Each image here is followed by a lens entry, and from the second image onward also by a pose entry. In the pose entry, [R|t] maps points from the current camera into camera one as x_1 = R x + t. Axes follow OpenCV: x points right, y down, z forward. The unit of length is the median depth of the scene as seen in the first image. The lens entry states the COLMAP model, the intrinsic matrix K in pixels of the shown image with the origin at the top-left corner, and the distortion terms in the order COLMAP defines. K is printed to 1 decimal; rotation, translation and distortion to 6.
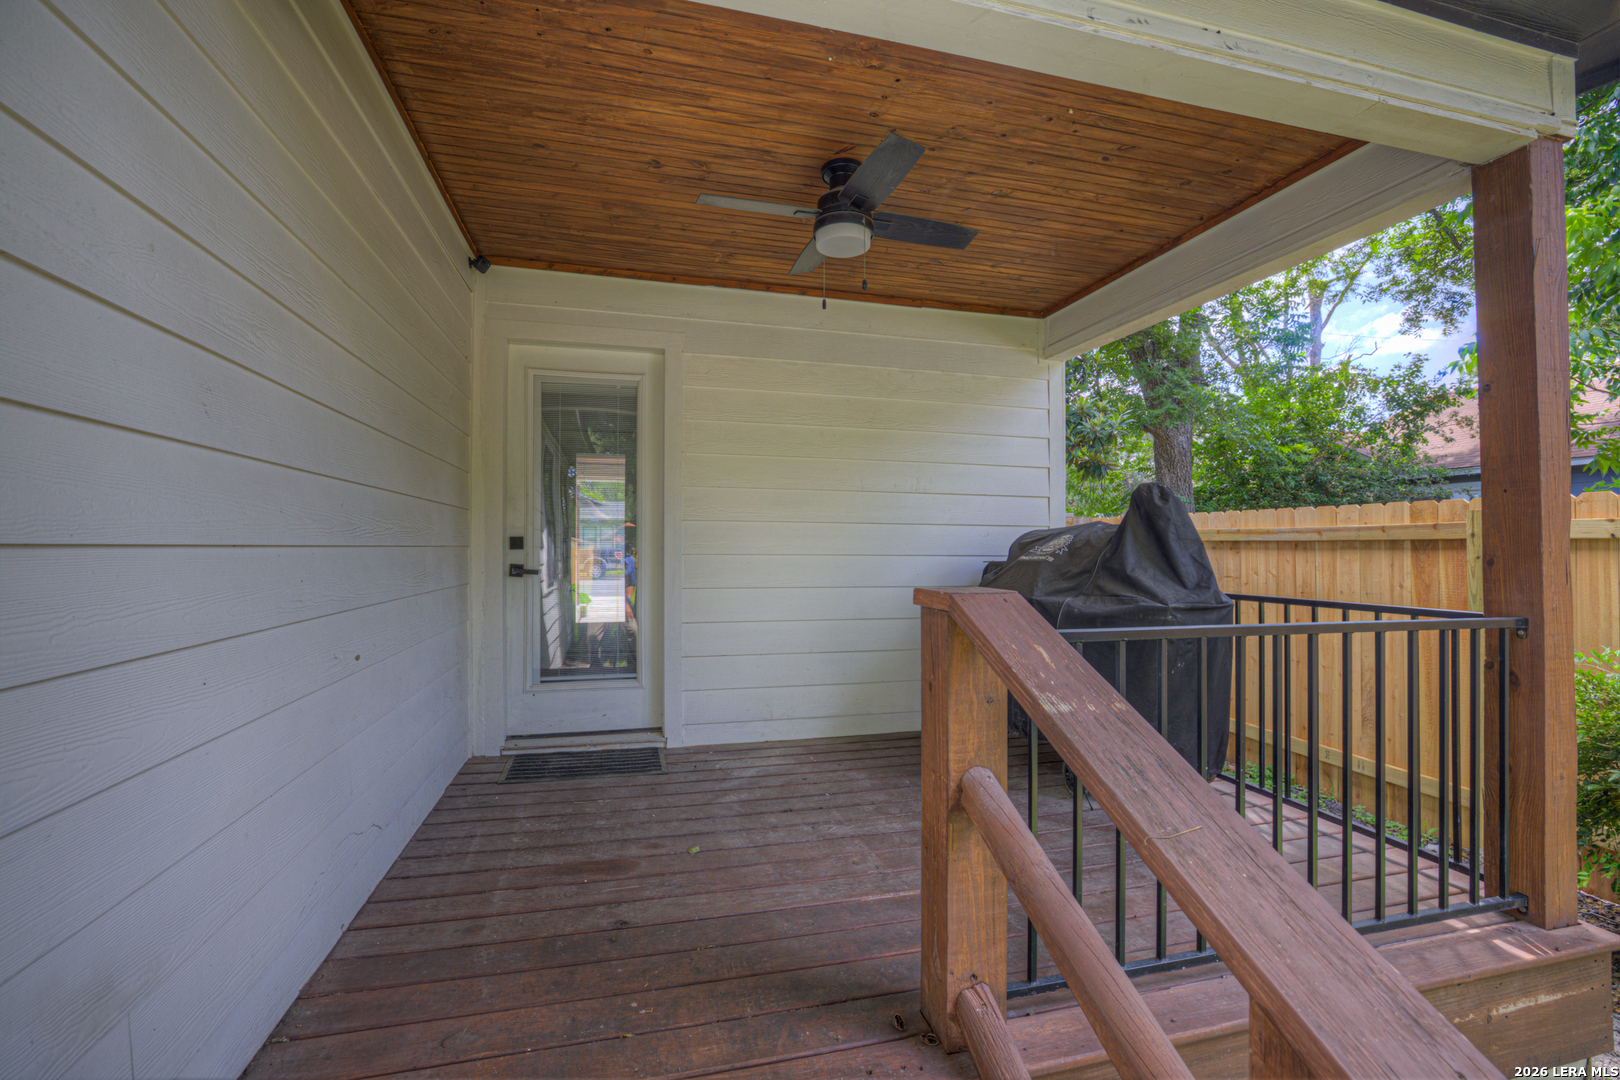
lens RADIAL K [[691.9, 0, 804.6], [0, 691.9, 540.0], [0, 0, 1]] dist [-0.053407, 0.020227]
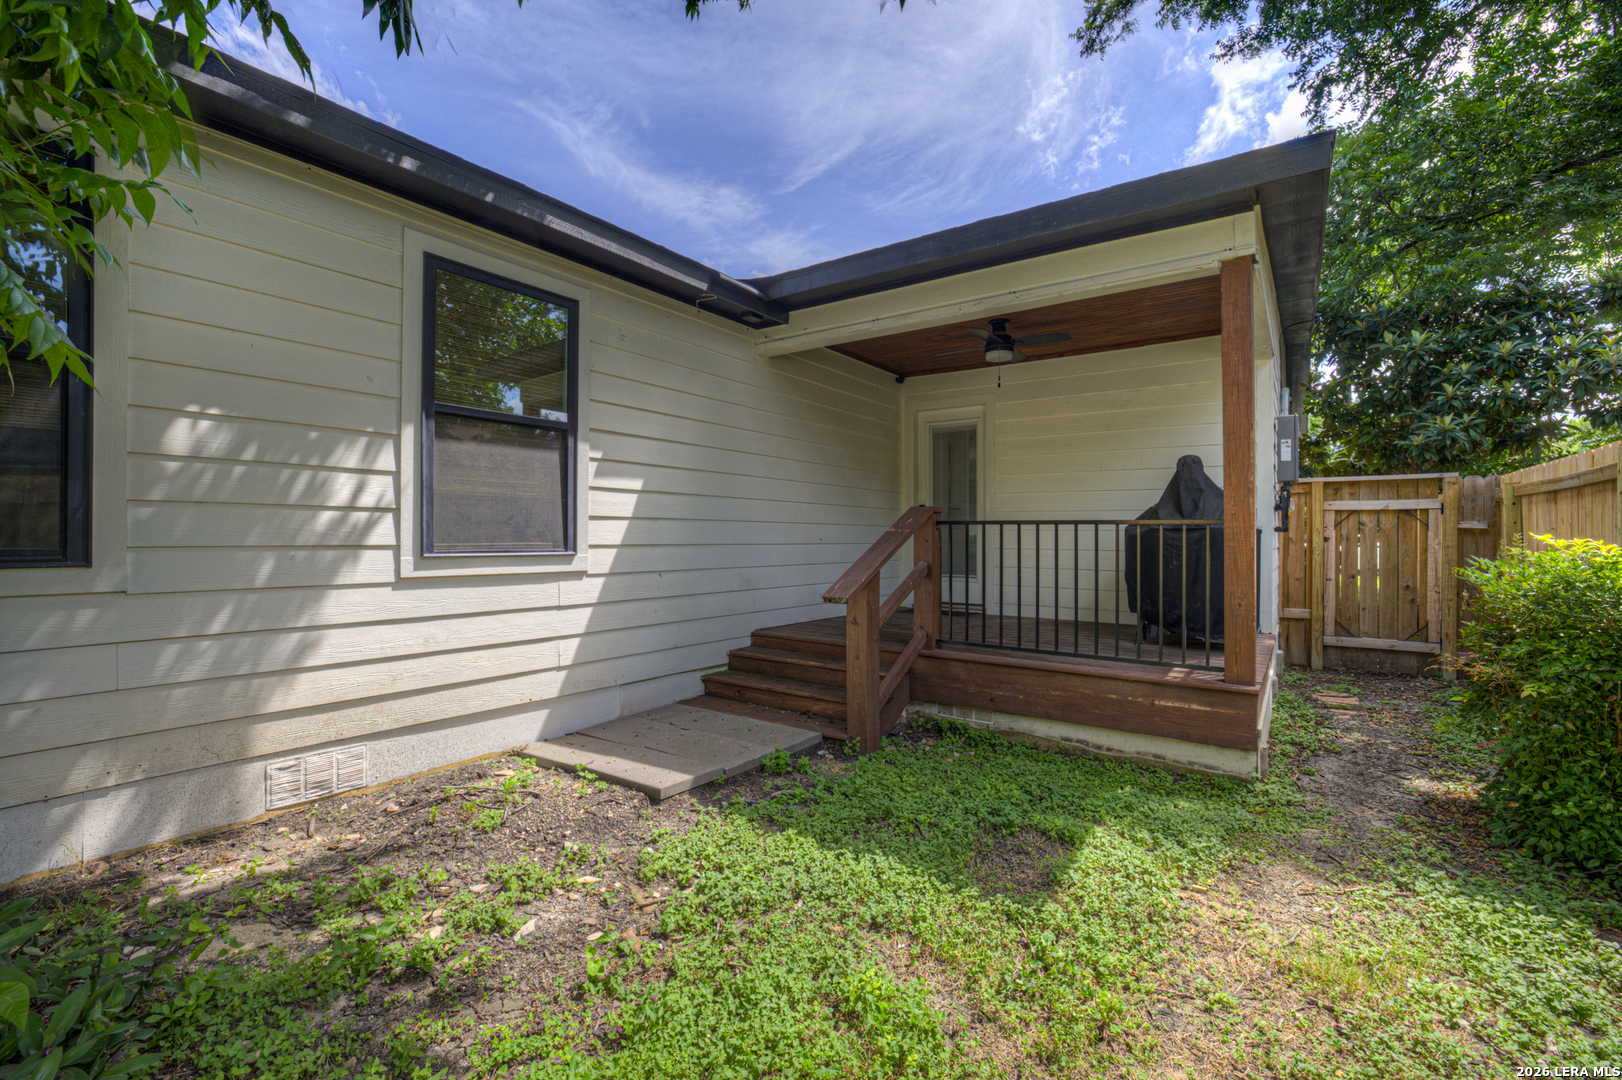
lens RADIAL K [[692.7, 0, 805.6], [0, 692.7, 540.0], [0, 0, 1]] dist [-0.053407, 0.020227]
pose [[0.630826, 0.001942, -0.775922, 0.991680], [0.004754, 0.999968, 0.006368, 0.086819], [0.775910, -0.007706, 0.630797, -0.600890]]
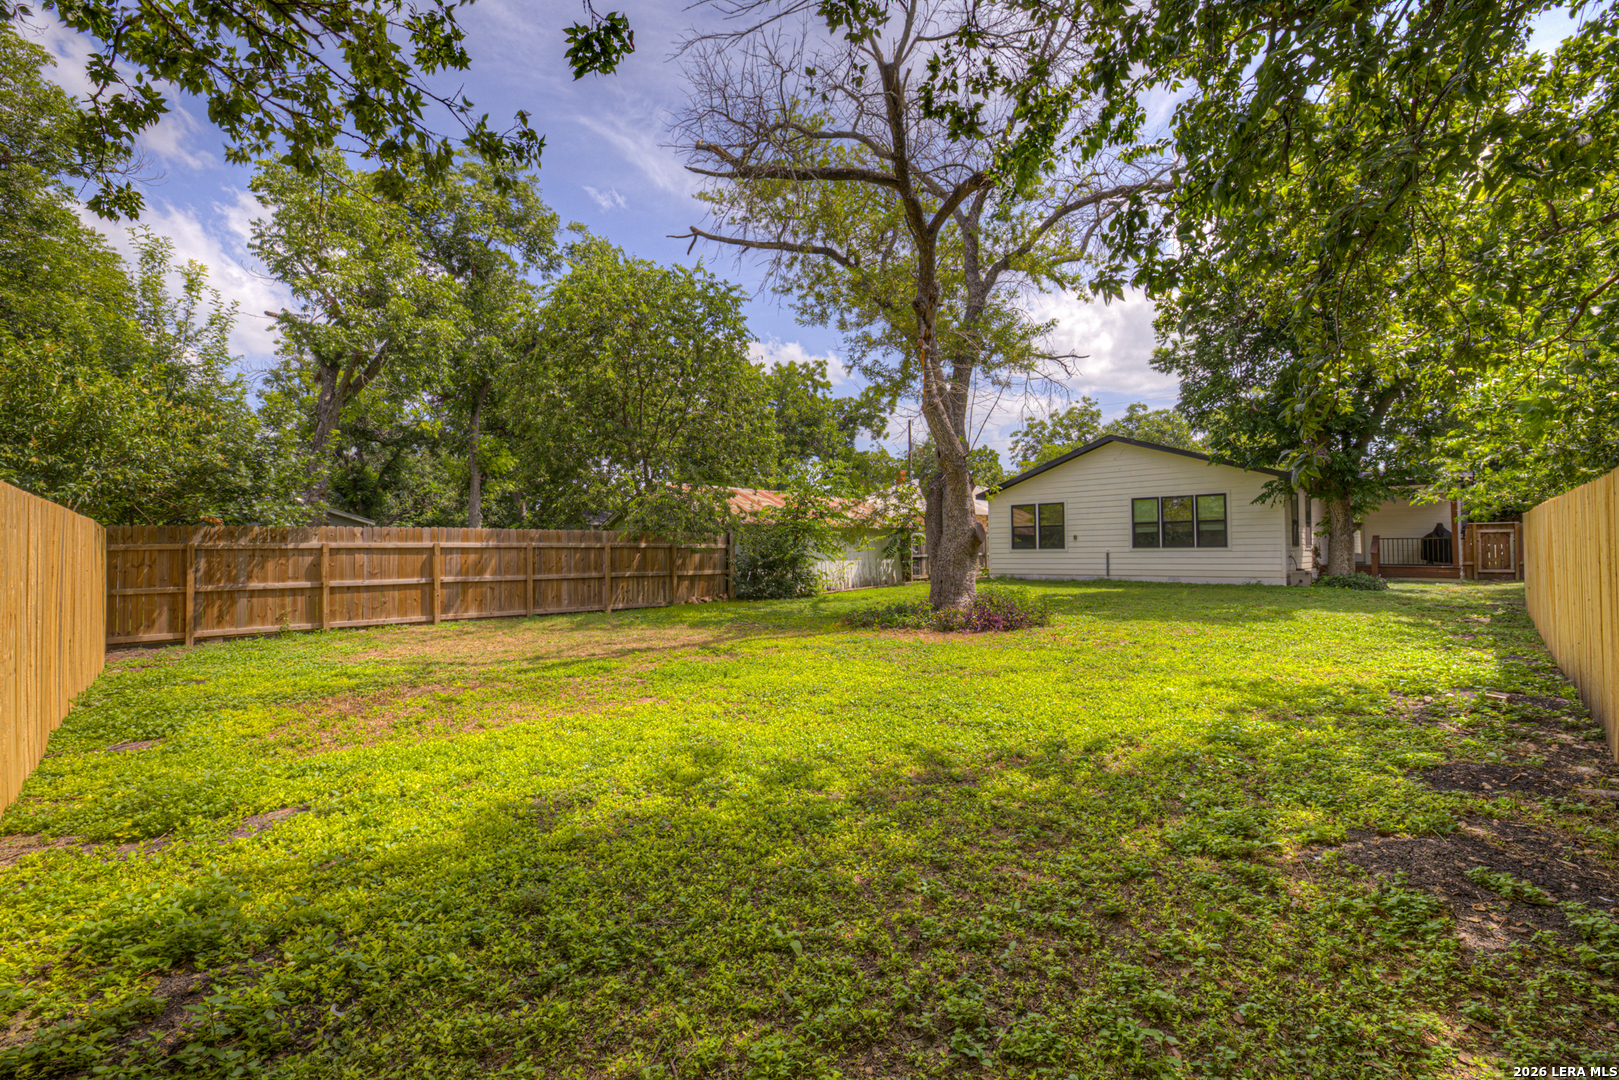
lens RADIAL K [[691.4, 0, 804.1], [0, 691.4, 540.0], [0, 0, 1]] dist [-0.053407, 0.020227]
pose [[0.498477, -0.020845, -0.866652, 2.762653], [0.018271, 0.999741, -0.013537, 0.062643], [0.866710, -0.009087, 0.498729, -7.024437]]
